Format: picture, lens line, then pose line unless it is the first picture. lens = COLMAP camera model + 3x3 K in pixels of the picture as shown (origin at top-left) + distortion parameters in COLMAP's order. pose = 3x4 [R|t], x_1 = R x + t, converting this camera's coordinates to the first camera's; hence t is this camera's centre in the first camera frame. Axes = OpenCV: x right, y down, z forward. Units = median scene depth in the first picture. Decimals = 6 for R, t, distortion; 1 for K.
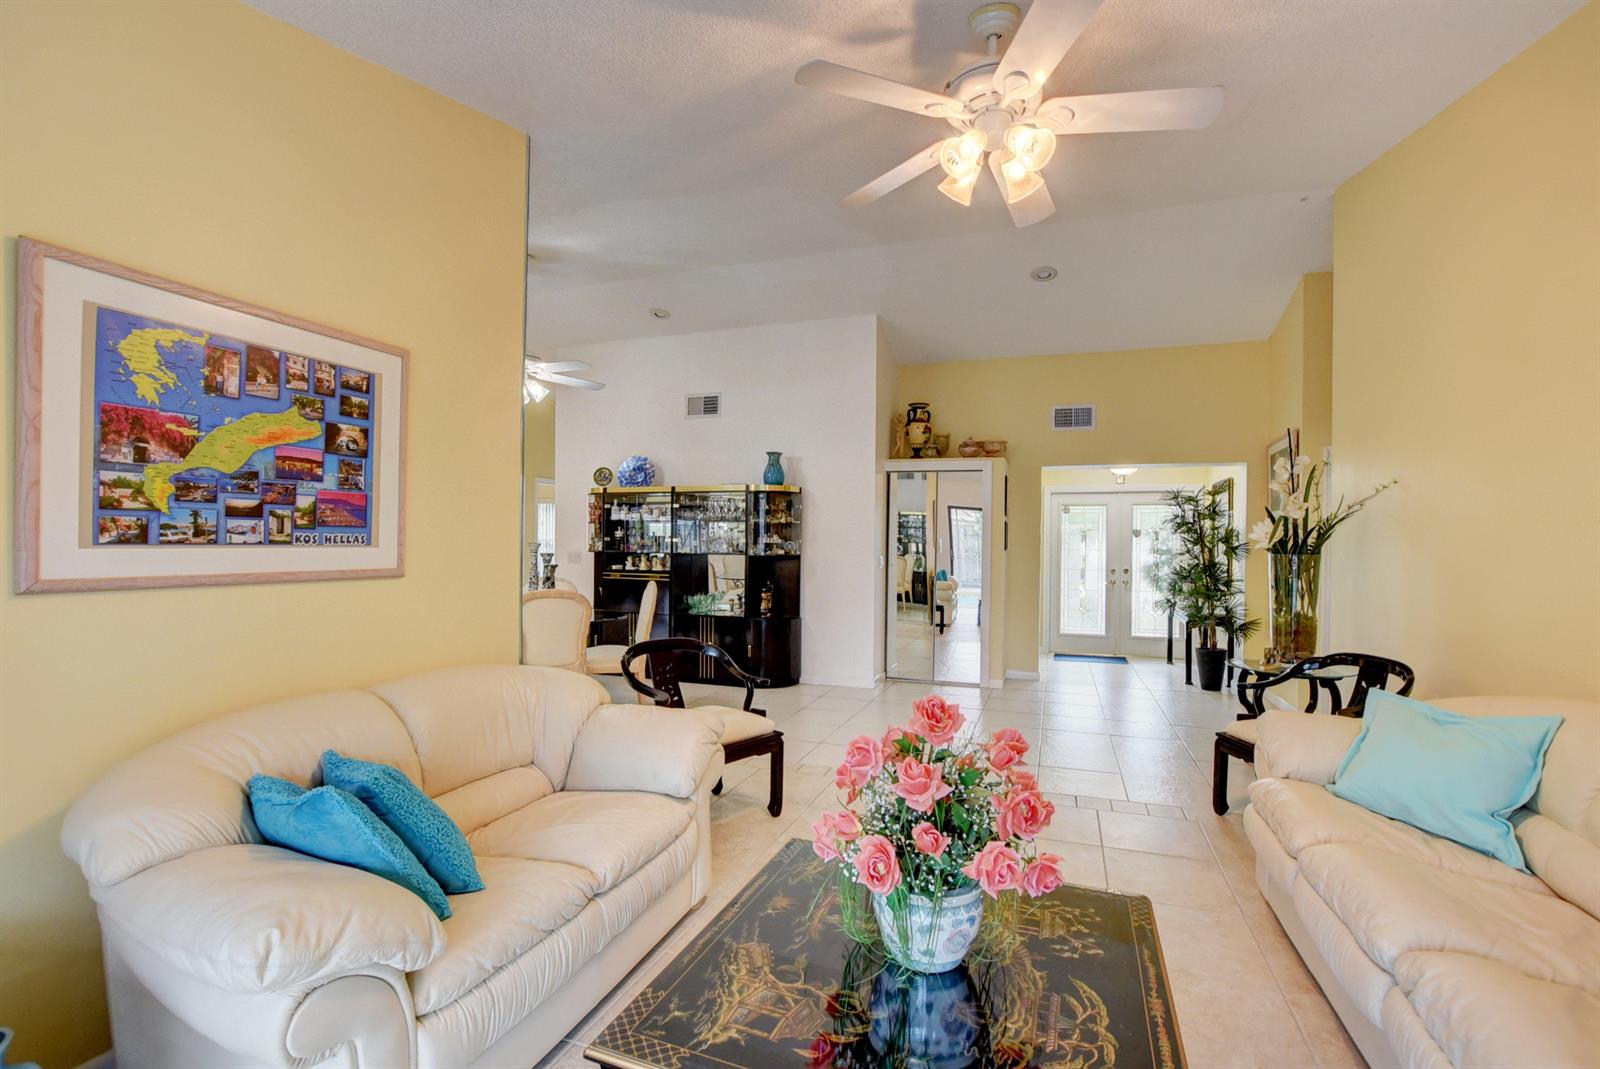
lens RADIAL K [[708.6, 0, 805.0], [0, 708.6, 546.7], [0, 0, 1]] dist [-0.035765, 0.006579]
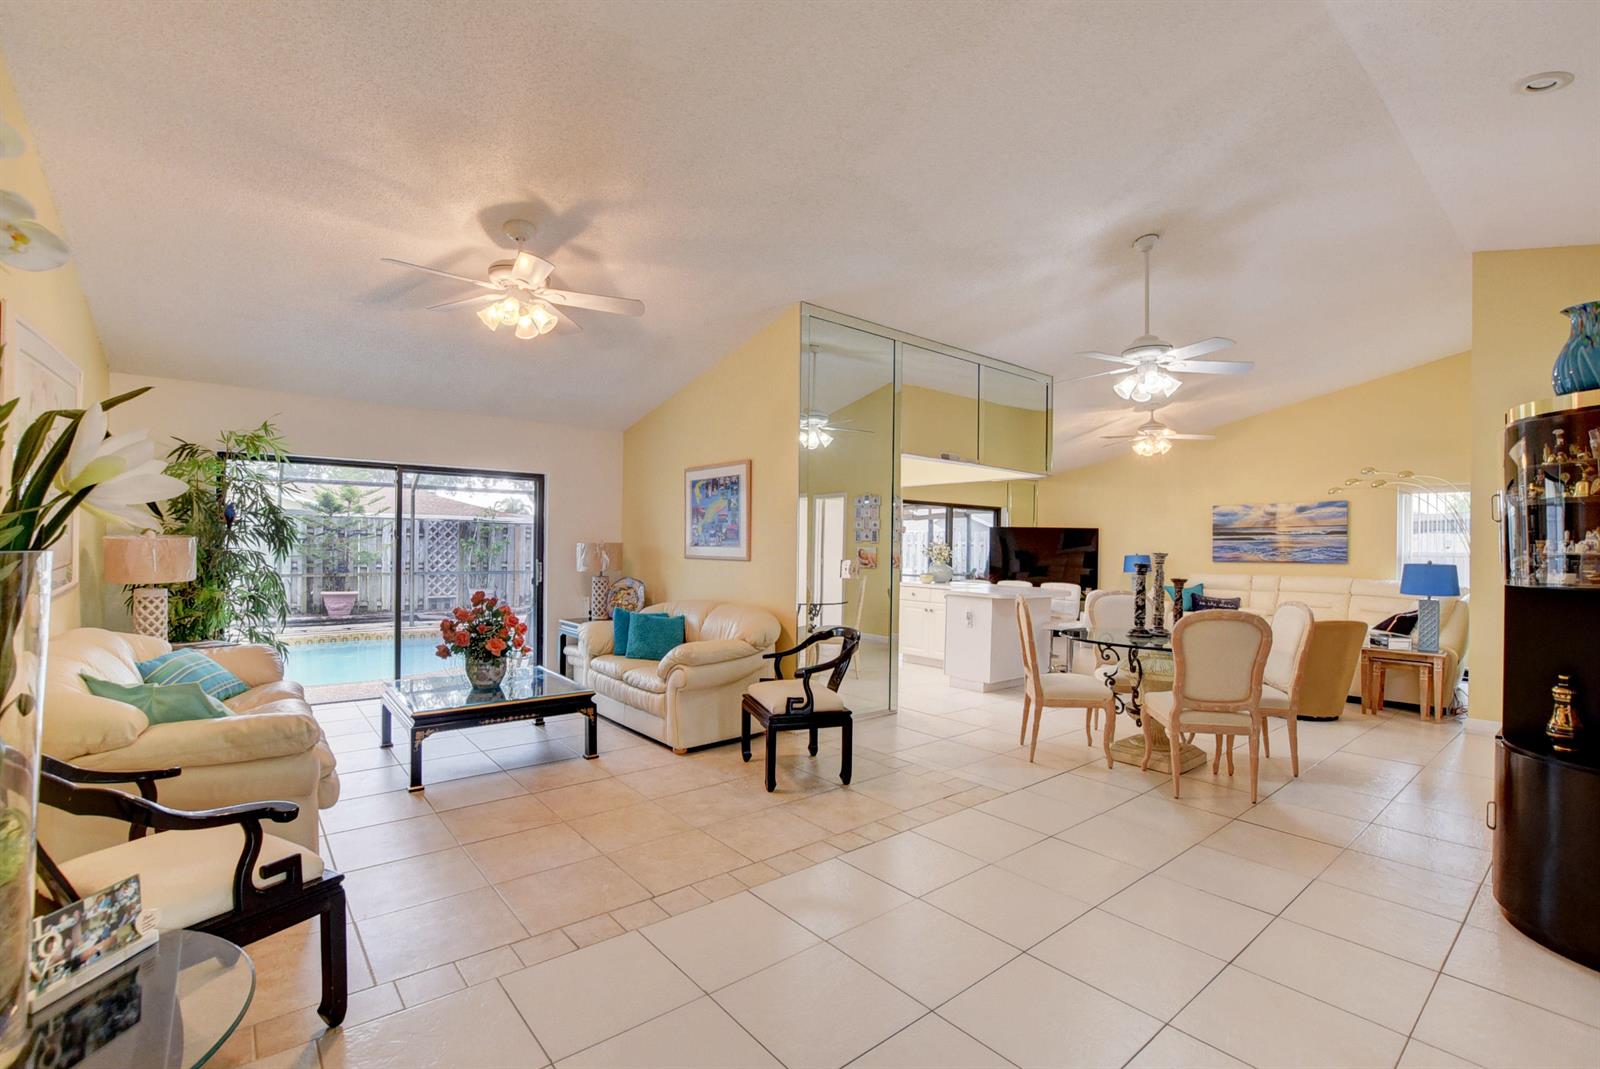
lens RADIAL K [[708.6, 0, 805.0], [0, 708.6, 546.7], [0, 0, 1]] dist [-0.035765, 0.006579]
pose [[-0.509577, -0.017794, -0.860241, 0.462407], [-0.023577, 0.999699, -0.006713, 0.002796], [0.860102, 0.016861, -0.509843, 0.838540]]
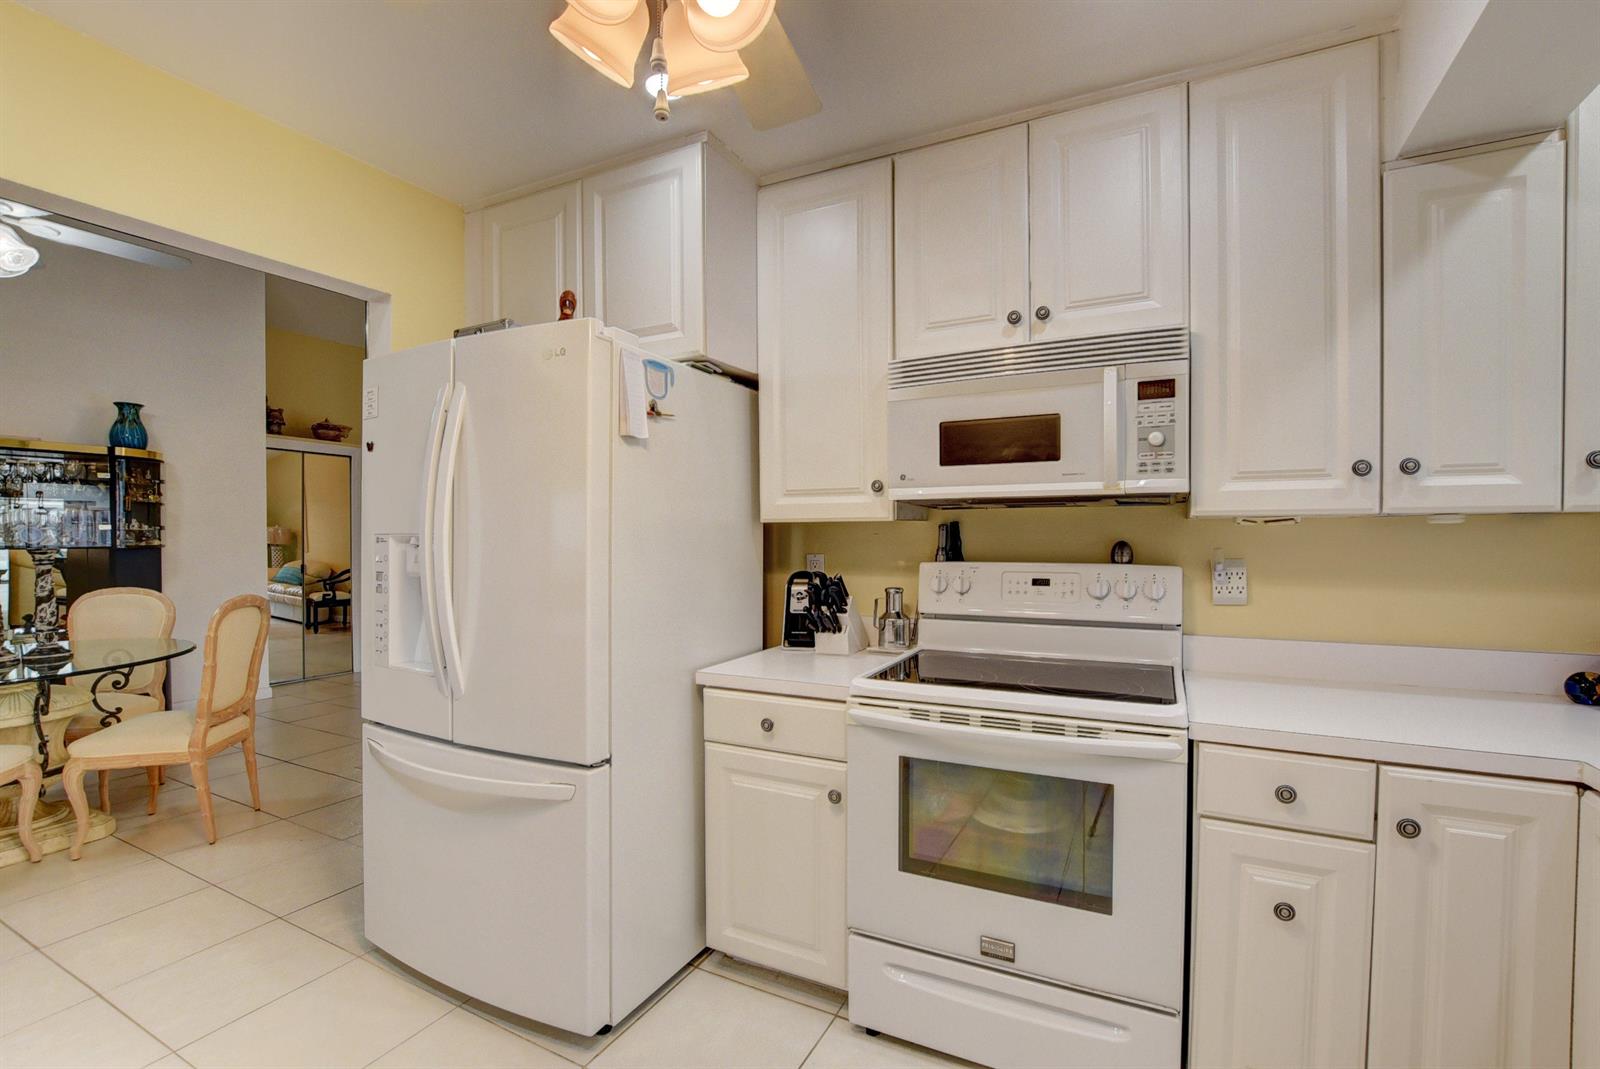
lens RADIAL K [[708.6, 0, 805.0], [0, 708.6, 546.7], [0, 0, 1]] dist [-0.035765, 0.006579]
pose [[0.129272, -0.028271, 0.991206, -0.646874], [0.009136, 0.999585, 0.027318, -0.000850], [-0.991567, 0.005524, 0.129476, 0.232394]]
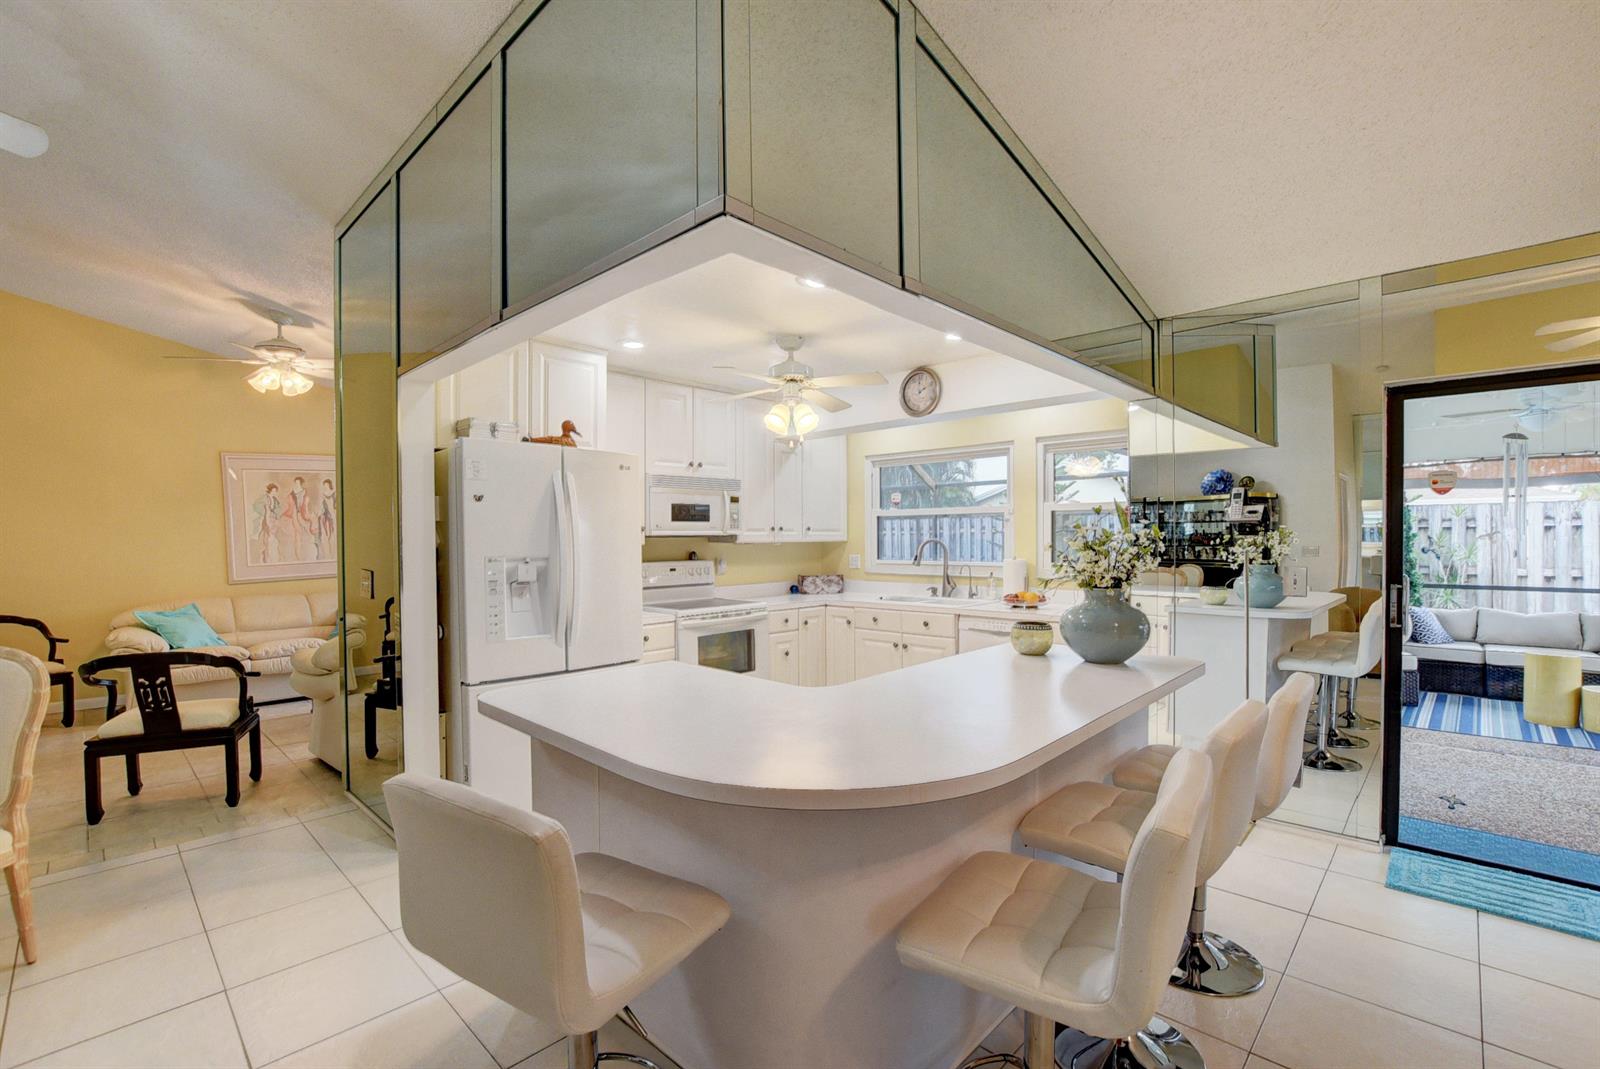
lens RADIAL K [[708.6, 0, 805.0], [0, 708.6, 546.7], [0, 0, 1]] dist [-0.035765, 0.006579]
pose [[-0.915222, -0.008456, 0.402862, -0.751682], [0.000621, 0.999749, 0.022395, -0.017134], [-0.402950, 0.020747, -0.914987, 0.813909]]
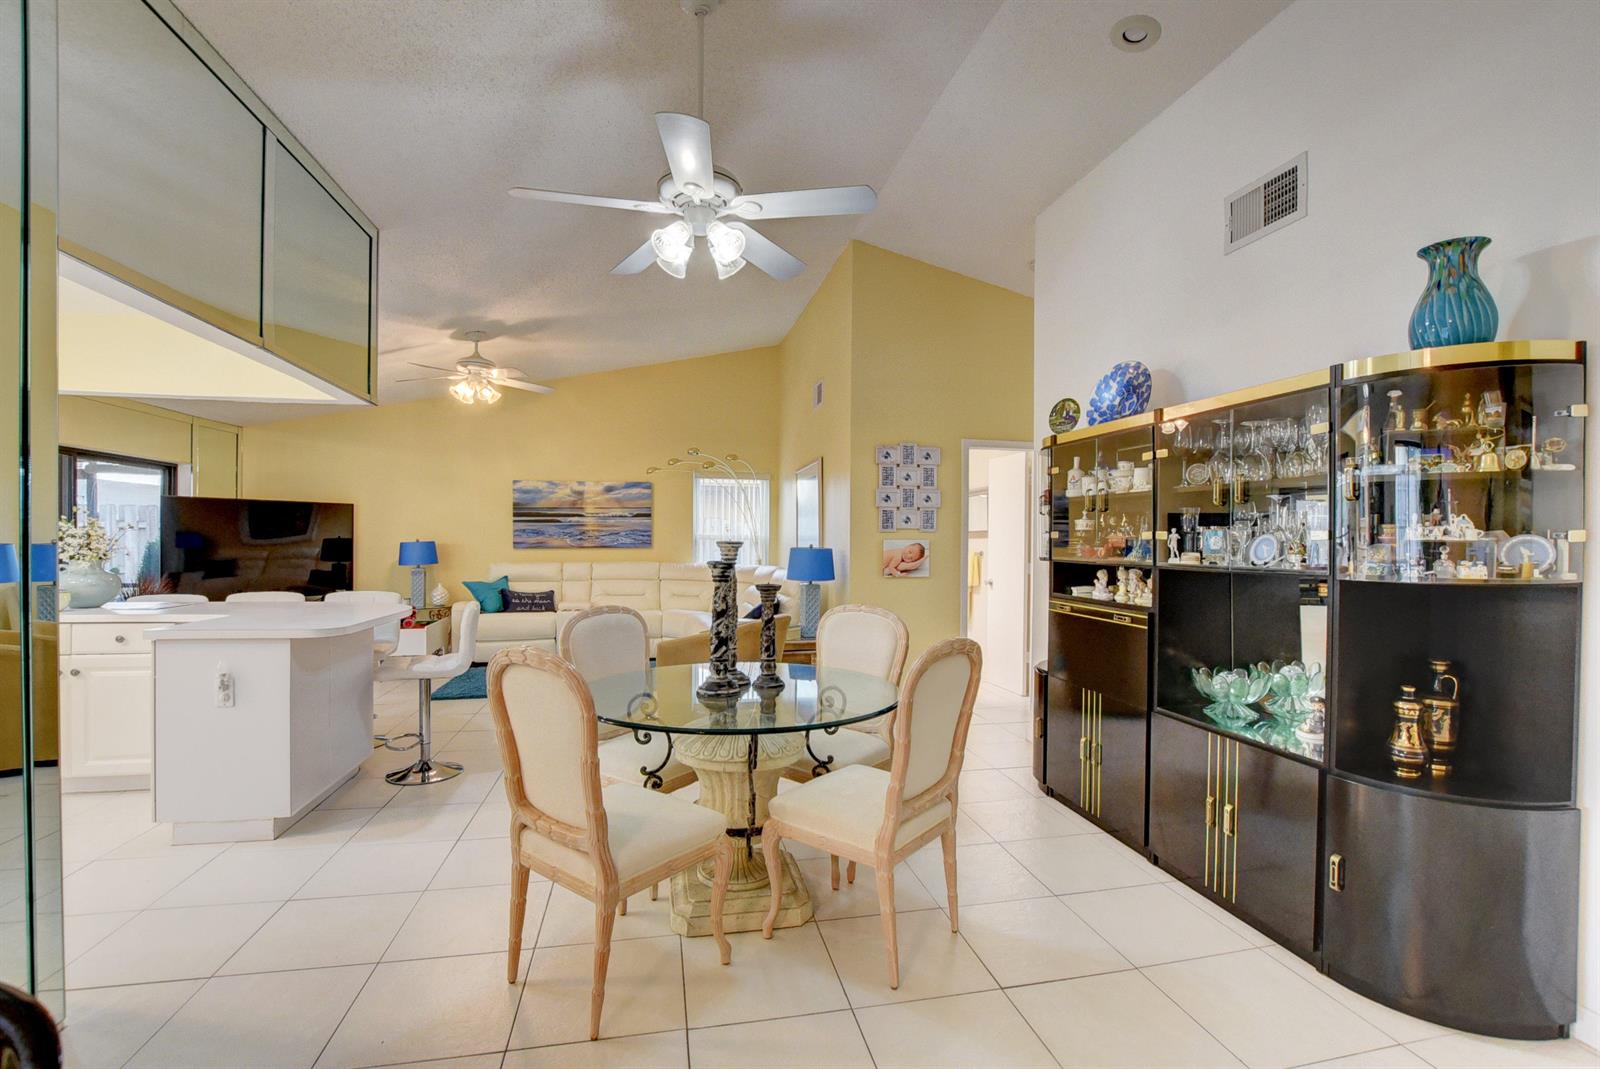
lens RADIAL K [[708.6, 0, 805.0], [0, 708.6, 546.7], [0, 0, 1]] dist [-0.035765, 0.006579]
pose [[0.527948, 0.003165, -0.849271, 0.061252], [-0.005683, 0.999984, 0.000195, -0.001498], [0.849258, 0.004723, 0.527957, 0.611210]]
